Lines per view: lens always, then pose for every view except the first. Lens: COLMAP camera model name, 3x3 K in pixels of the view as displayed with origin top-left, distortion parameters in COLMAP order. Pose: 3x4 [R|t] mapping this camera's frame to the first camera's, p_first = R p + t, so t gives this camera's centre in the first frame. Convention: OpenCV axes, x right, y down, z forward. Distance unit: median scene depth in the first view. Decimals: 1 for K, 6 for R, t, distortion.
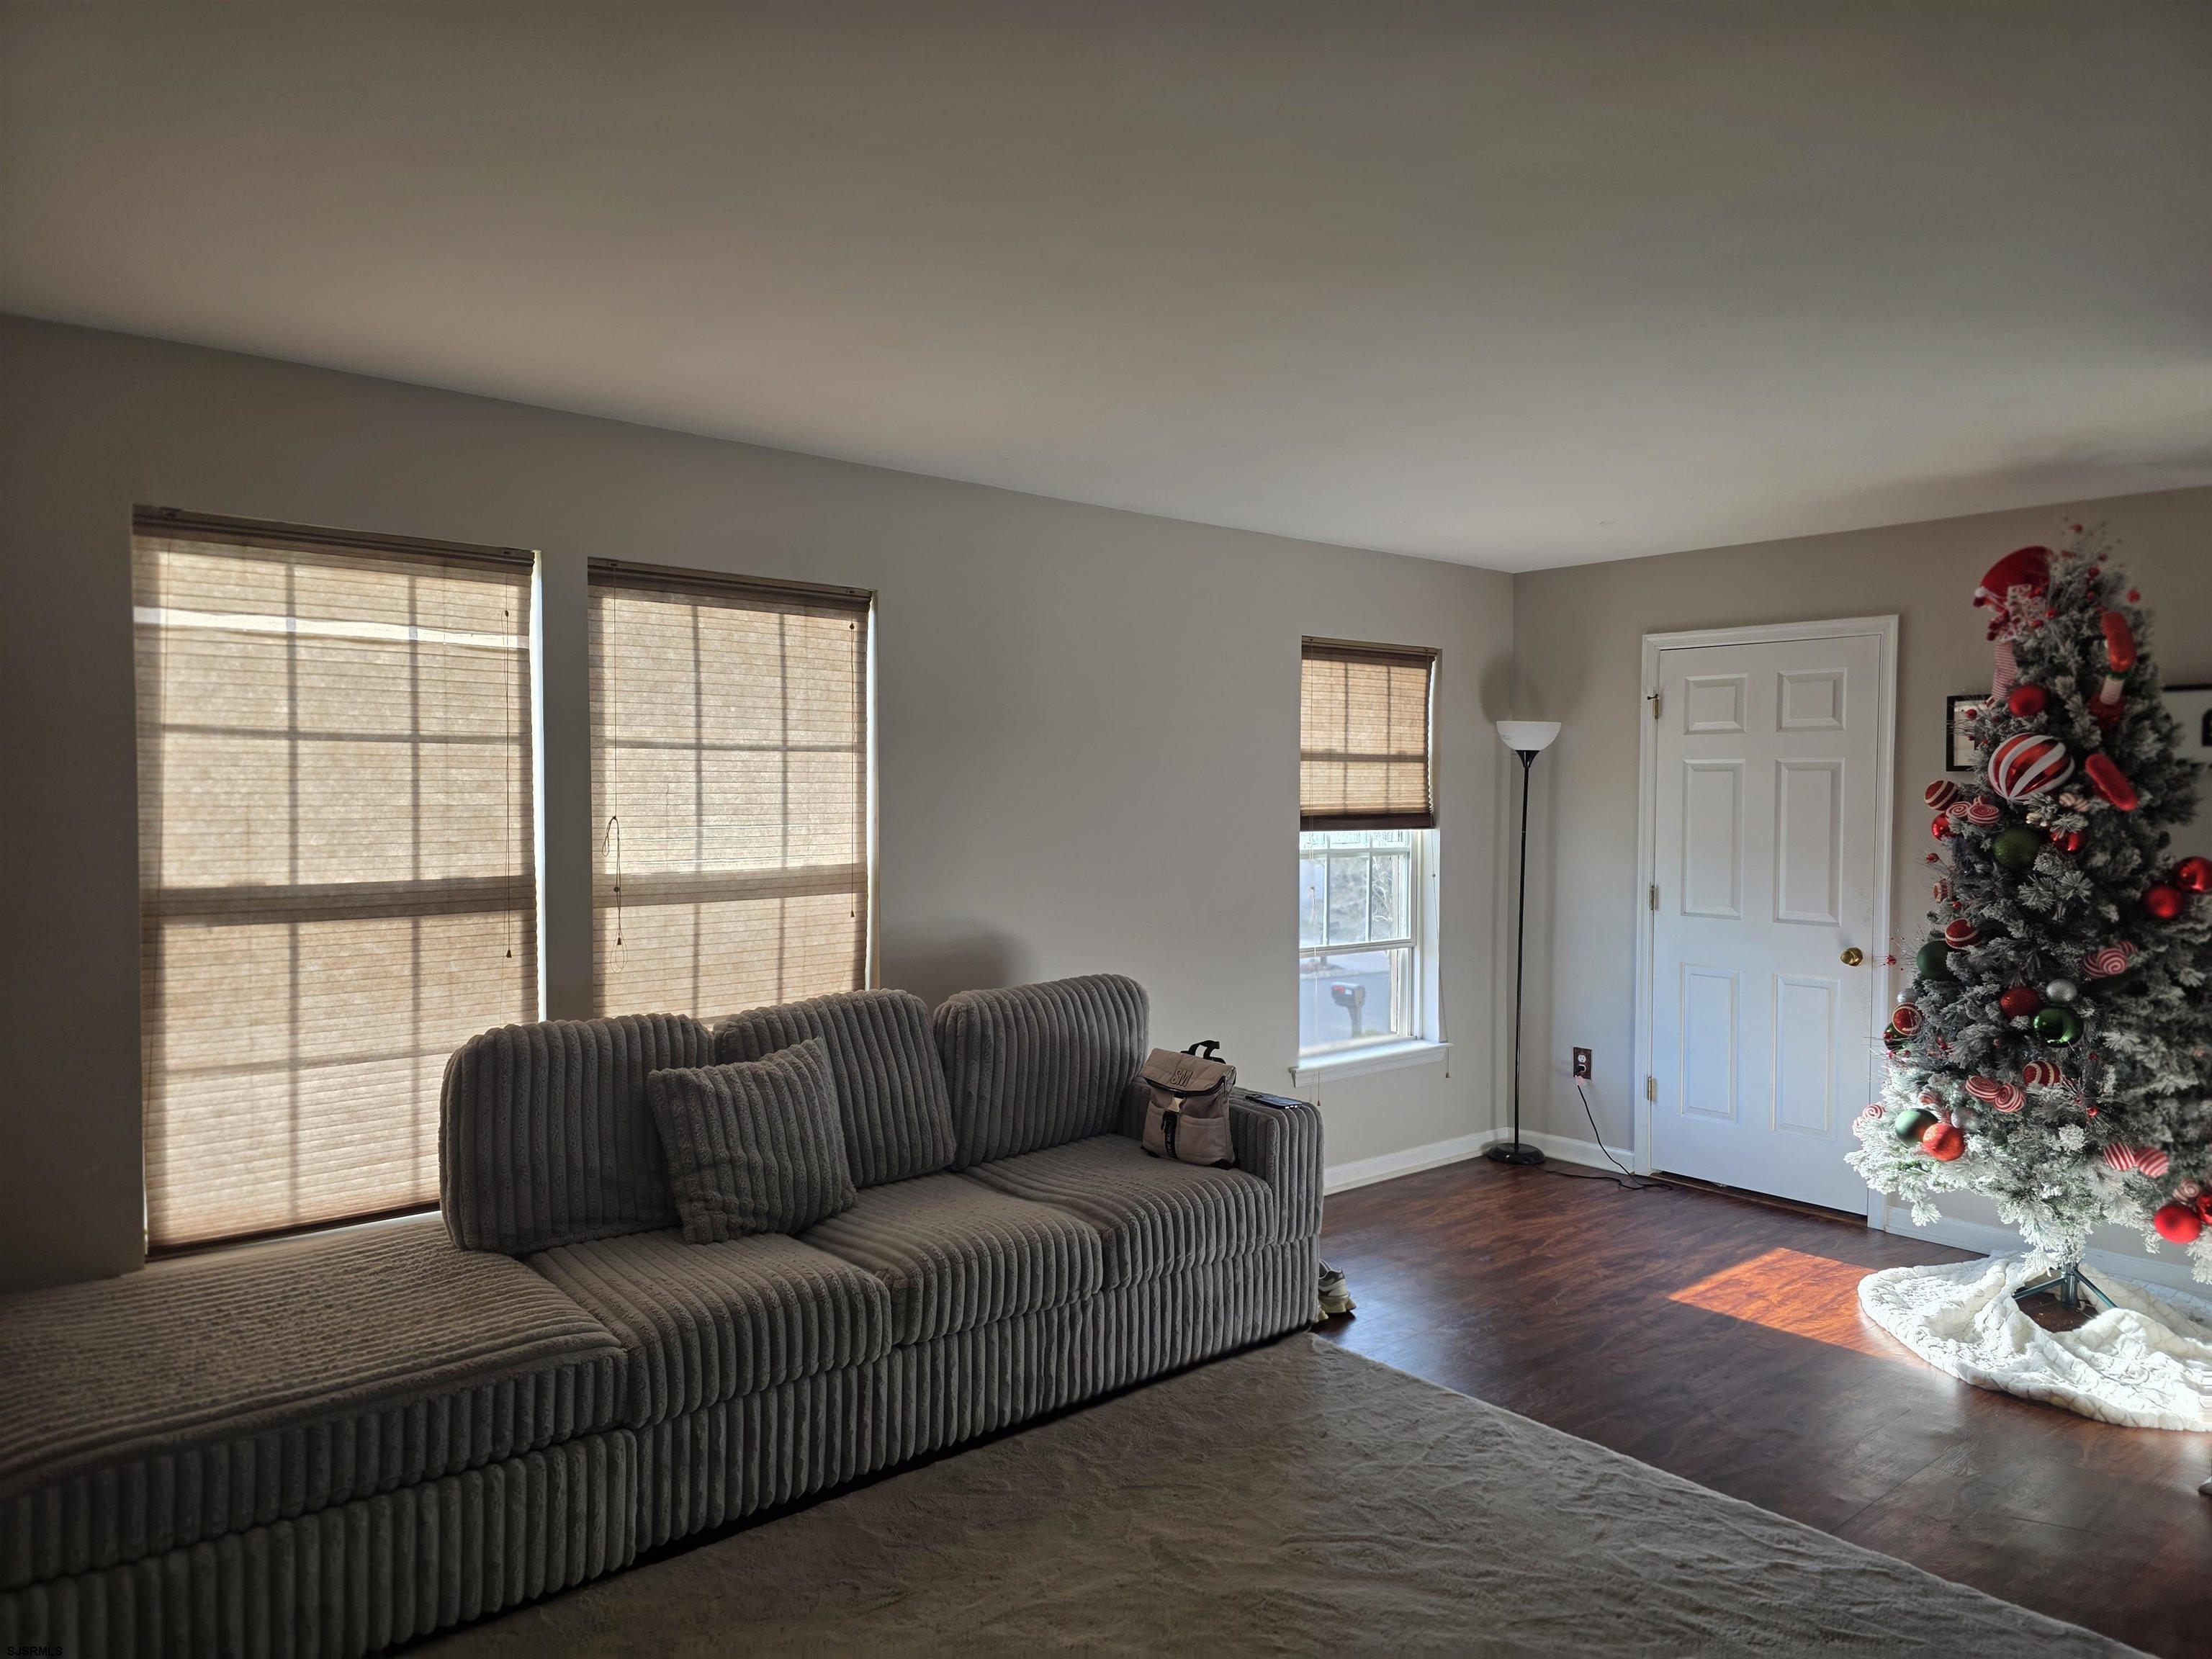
lens RADIAL K [[1466.0, 0, 1157.4], [0, 1466.0, 824.1], [0, 0, 1]] dist [0.061220, -0.063158]
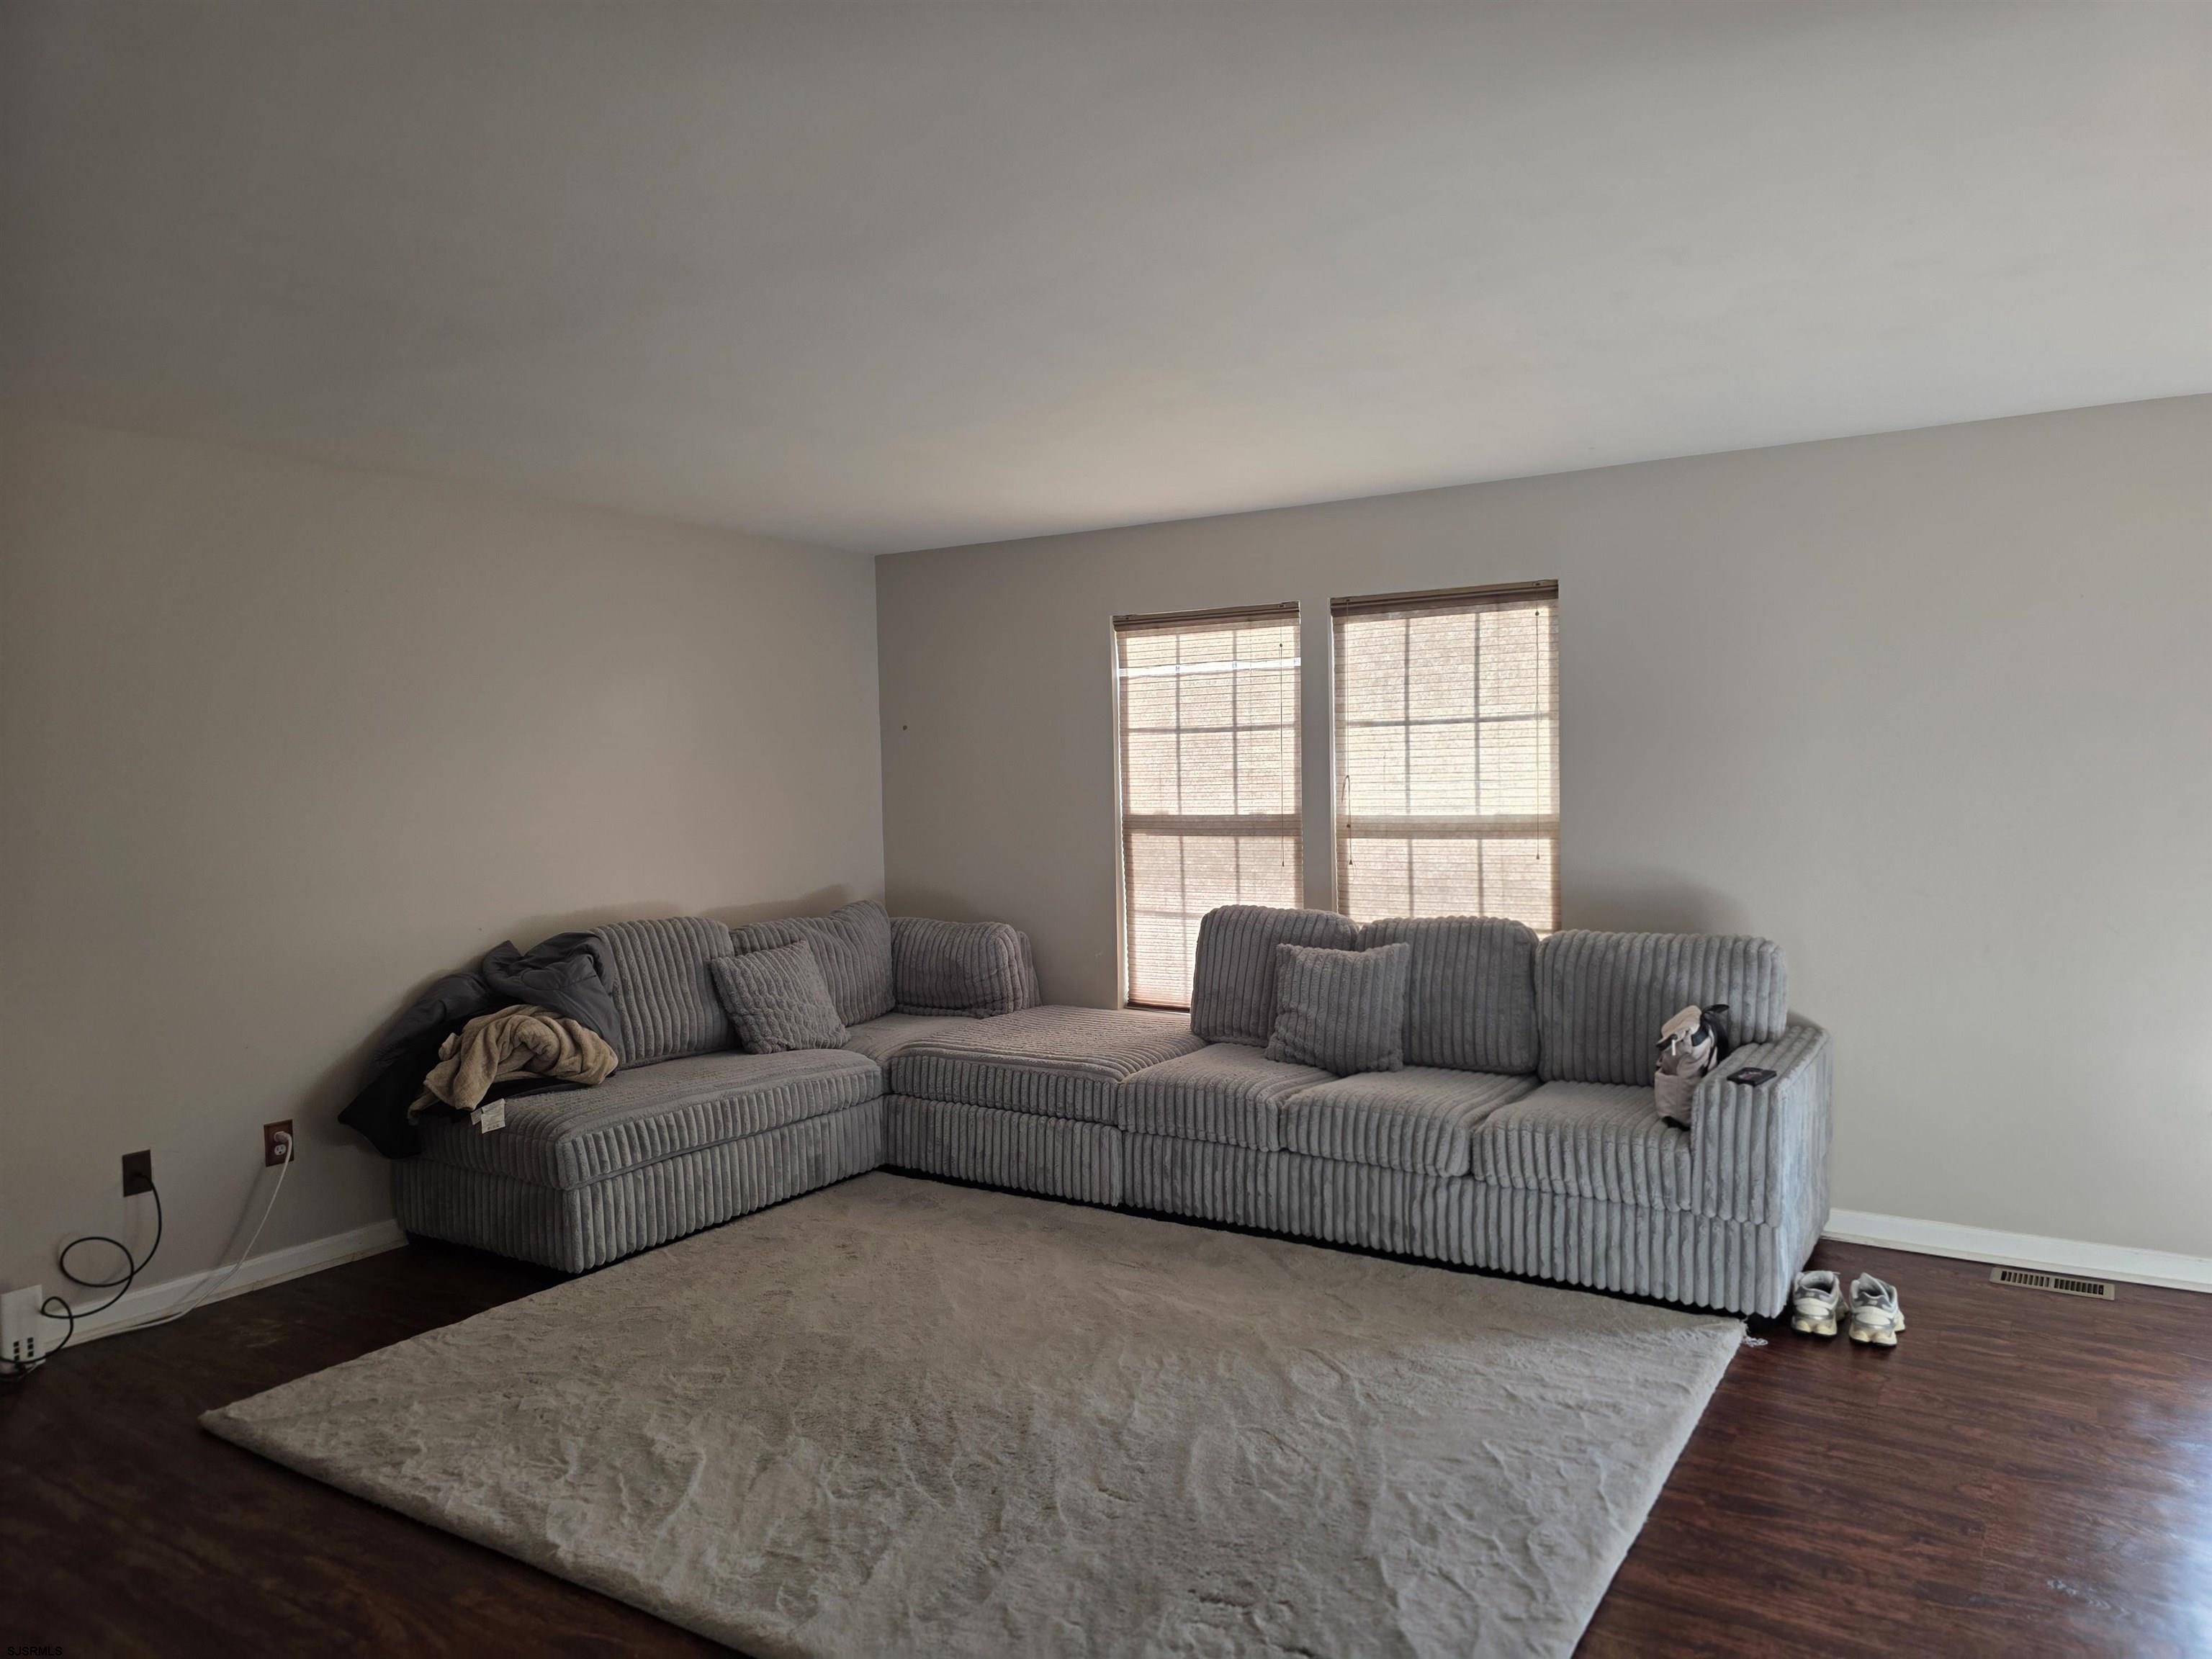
lens RADIAL K [[1466.0, 0, 1157.4], [0, 1466.0, 824.1], [0, 0, 1]] dist [0.061220, -0.063158]
pose [[0.279695, 0.022976, -0.959814, 0.931560], [-0.004279, 0.999734, 0.022684, 0.010475], [0.960079, -0.002237, 0.279719, 0.409758]]
